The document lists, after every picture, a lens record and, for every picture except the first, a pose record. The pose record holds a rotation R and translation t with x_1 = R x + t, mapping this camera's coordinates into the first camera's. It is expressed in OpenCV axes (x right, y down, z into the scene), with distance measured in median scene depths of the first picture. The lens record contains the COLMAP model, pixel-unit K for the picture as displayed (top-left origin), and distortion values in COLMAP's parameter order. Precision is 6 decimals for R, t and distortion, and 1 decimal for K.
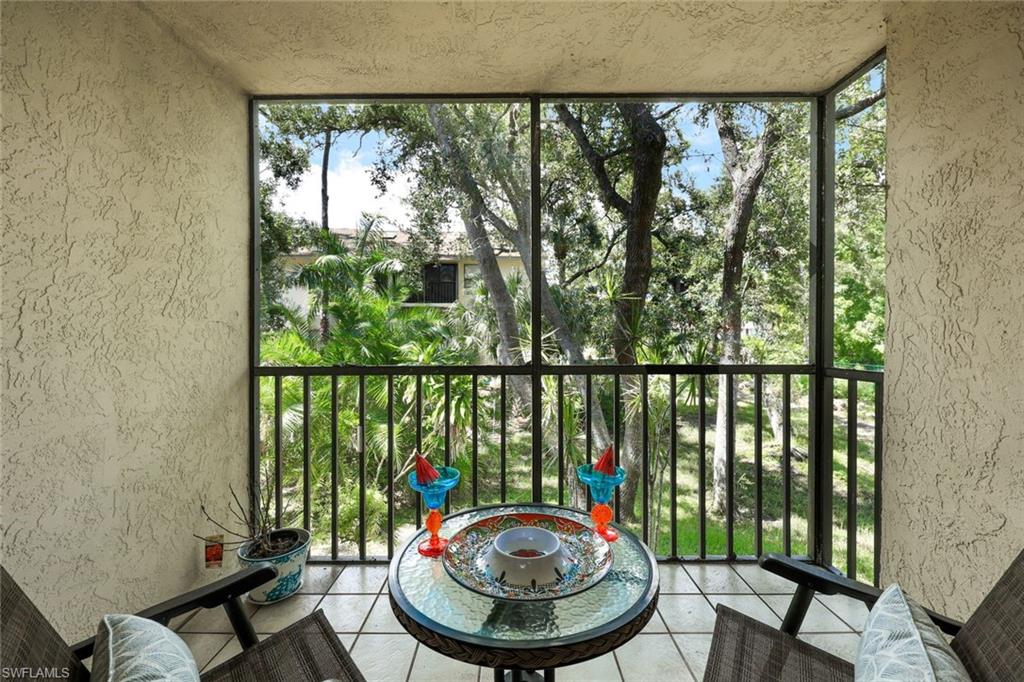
lens RADIAL K [[418.8, 0, 509.7], [0, 418.8, 333.3], [0, 0, 1]] dist [0.003674, -0.000092]
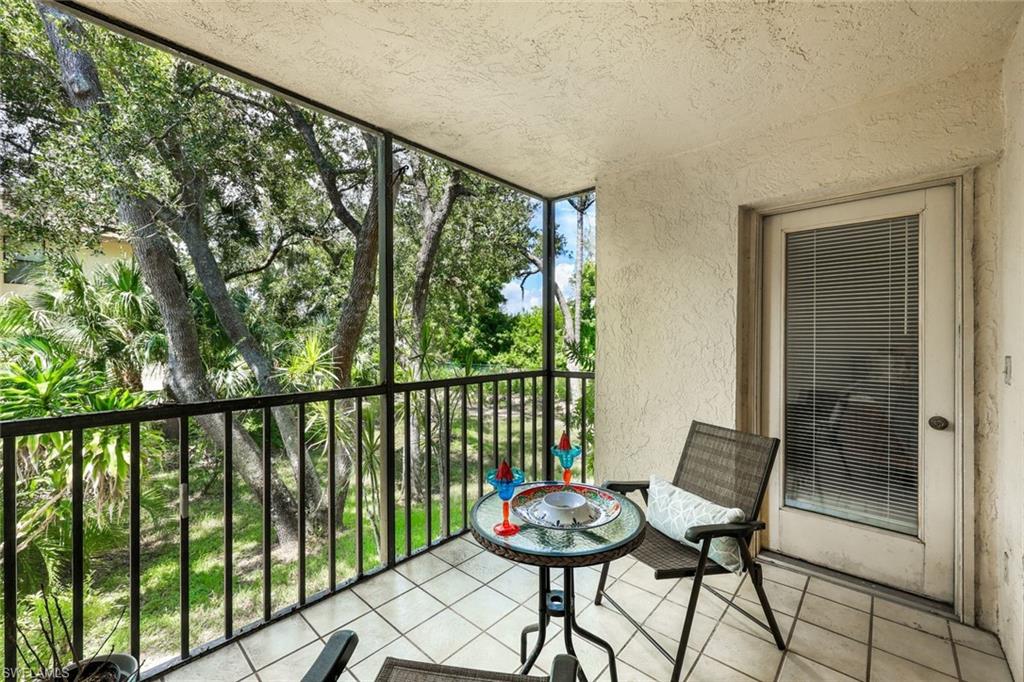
lens RADIAL K [[418.8, 0, 504.4], [0, 418.8, 342.0], [0, 0, 1]] dist [0.003674, -0.000092]
pose [[0.670001, -0.007052, 0.742326, -0.771447], [0.002085, 0.999969, 0.007617, -0.058957], [-0.742357, -0.003556, 0.669995, 0.086134]]
